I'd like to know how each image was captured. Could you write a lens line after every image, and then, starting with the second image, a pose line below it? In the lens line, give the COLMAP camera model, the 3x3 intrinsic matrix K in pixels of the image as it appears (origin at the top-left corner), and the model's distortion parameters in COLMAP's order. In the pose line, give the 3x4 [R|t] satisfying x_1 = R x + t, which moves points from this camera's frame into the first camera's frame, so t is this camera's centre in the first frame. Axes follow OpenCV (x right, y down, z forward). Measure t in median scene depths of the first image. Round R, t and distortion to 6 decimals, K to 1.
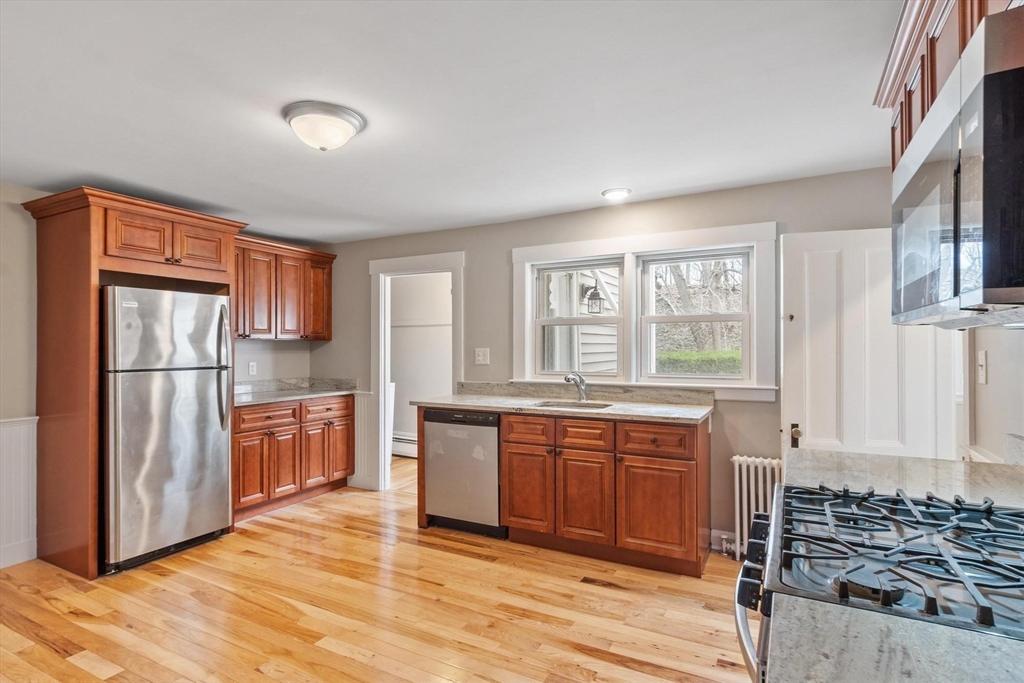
lens RADIAL K [[519.4, 0, 503.5], [0, 519.4, 345.9], [0, 0, 1]] dist [0.003059, -0.002518]
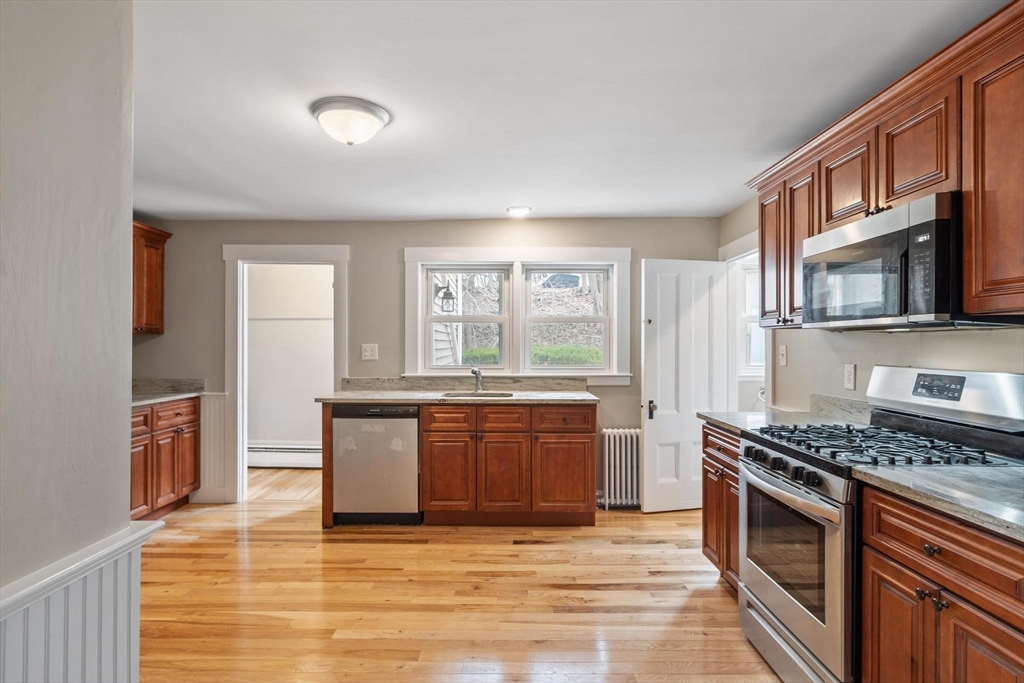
lens RADIAL K [[537.1, 0, 498.1], [0, 537.1, 346.1], [0, 0, 1]] dist [0.000266, -0.001050]
pose [[0.885088, 0.003453, 0.465412, -0.376526], [-0.004862, 0.999987, 0.001827, 0.007235], [-0.465399, -0.003880, 0.885092, -0.038497]]
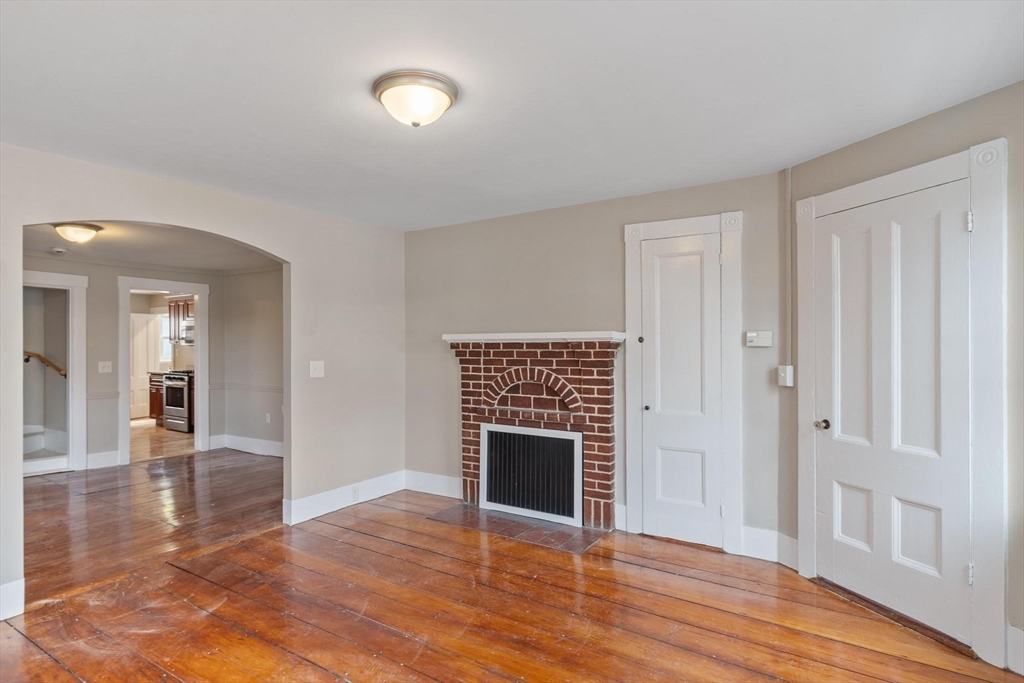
lens RADIAL K [[537.1, 0, 491.5], [0, 537.1, 340.4], [0, 0, 1]] dist [0.000266, -0.001050]
pose [[0.091834, 0.010858, 0.995715, -2.169870], [0.003160, 0.999932, -0.011195, -0.003404], [-0.995769, 0.004174, 0.091794, -1.352113]]
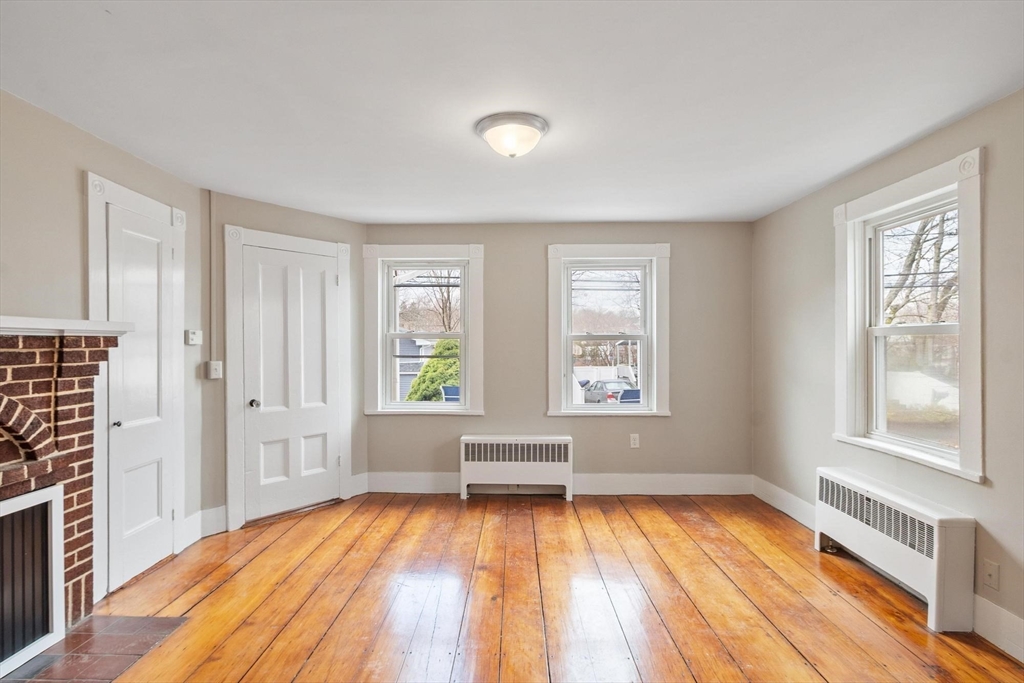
lens RADIAL K [[519.4, 0, 501.6], [0, 519.4, 343.6], [0, 0, 1]] dist [0.003059, -0.002518]
pose [[-0.884643, 0.001657, -0.466267, -1.264824], [0.004515, 0.999977, -0.005013, 0.003007], [0.466248, -0.006540, -0.884630, -0.614879]]
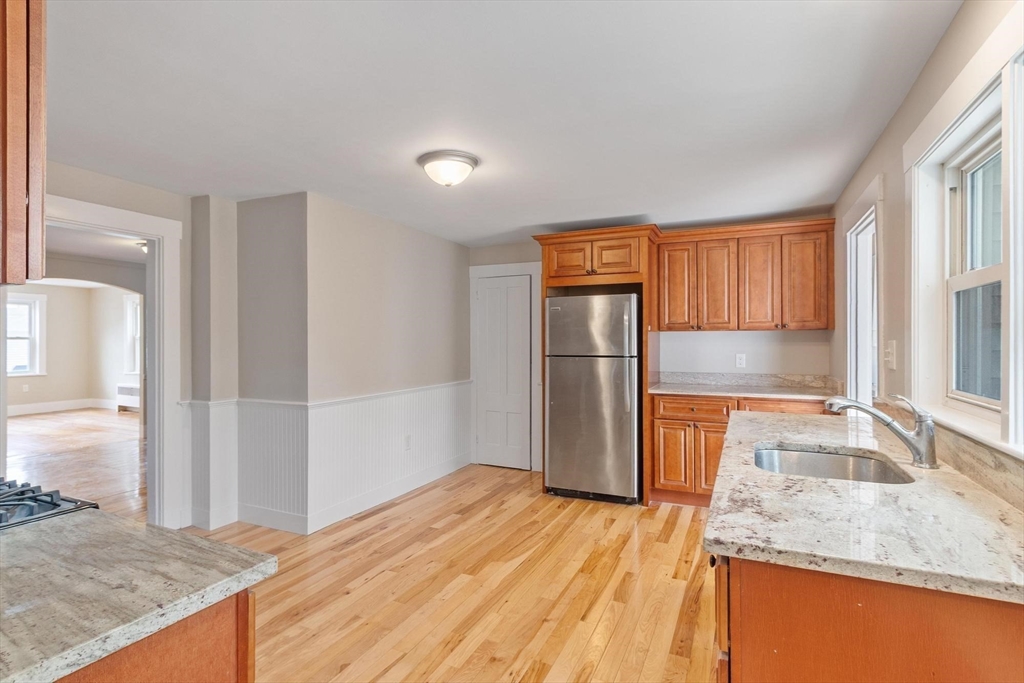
lens RADIAL K [[519.4, 0, 510.6], [0, 519.4, 339.1], [0, 0, 1]] dist [0.003059, -0.002518]
pose [[0.058353, 0.002098, -0.998294, 0.607324], [0.007298, 0.999970, 0.002528, -0.002077], [0.998269, -0.007433, 0.058335, 0.699837]]
